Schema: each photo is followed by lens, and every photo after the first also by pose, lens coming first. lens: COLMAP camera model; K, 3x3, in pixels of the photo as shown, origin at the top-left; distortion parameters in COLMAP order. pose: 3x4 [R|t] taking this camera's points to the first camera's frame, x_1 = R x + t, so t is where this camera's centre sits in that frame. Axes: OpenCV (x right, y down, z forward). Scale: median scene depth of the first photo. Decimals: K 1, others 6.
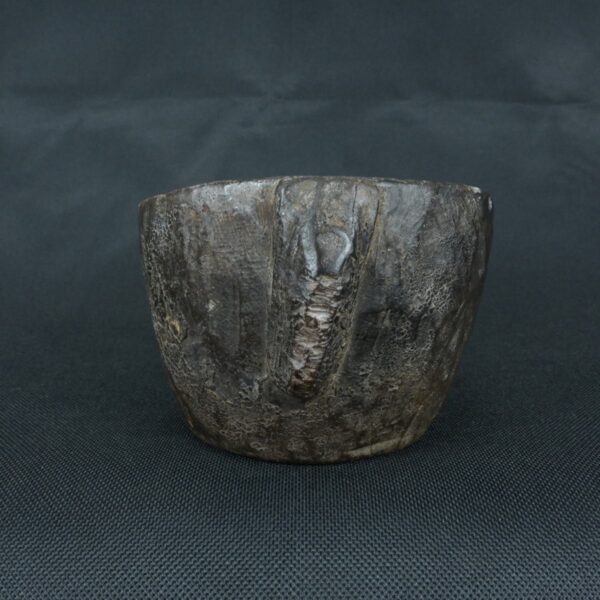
lens RADIAL K [[619.5, 0, 300.0], [0, 619.5, 300.0], [0, 0, 1]] dist [0.012660, -0.025633]
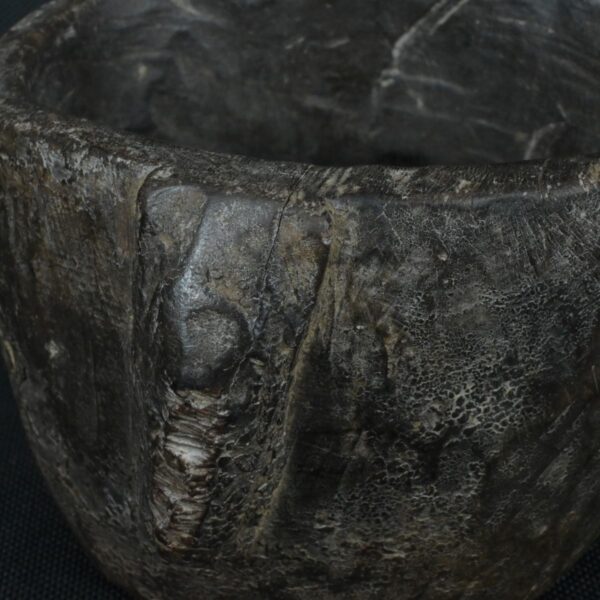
lens RADIAL K [[1960.8, 0, 300.0], [0, 1960.8, 300.0], [0, 0, 1]] dist [0.007754, 0.178808]
pose [[0.944693, 0.155896, -0.288535, 0.521517], [-0.057131, 0.944570, 0.323300, -0.576255], [0.322942, -0.288935, 0.901235, -0.396044]]
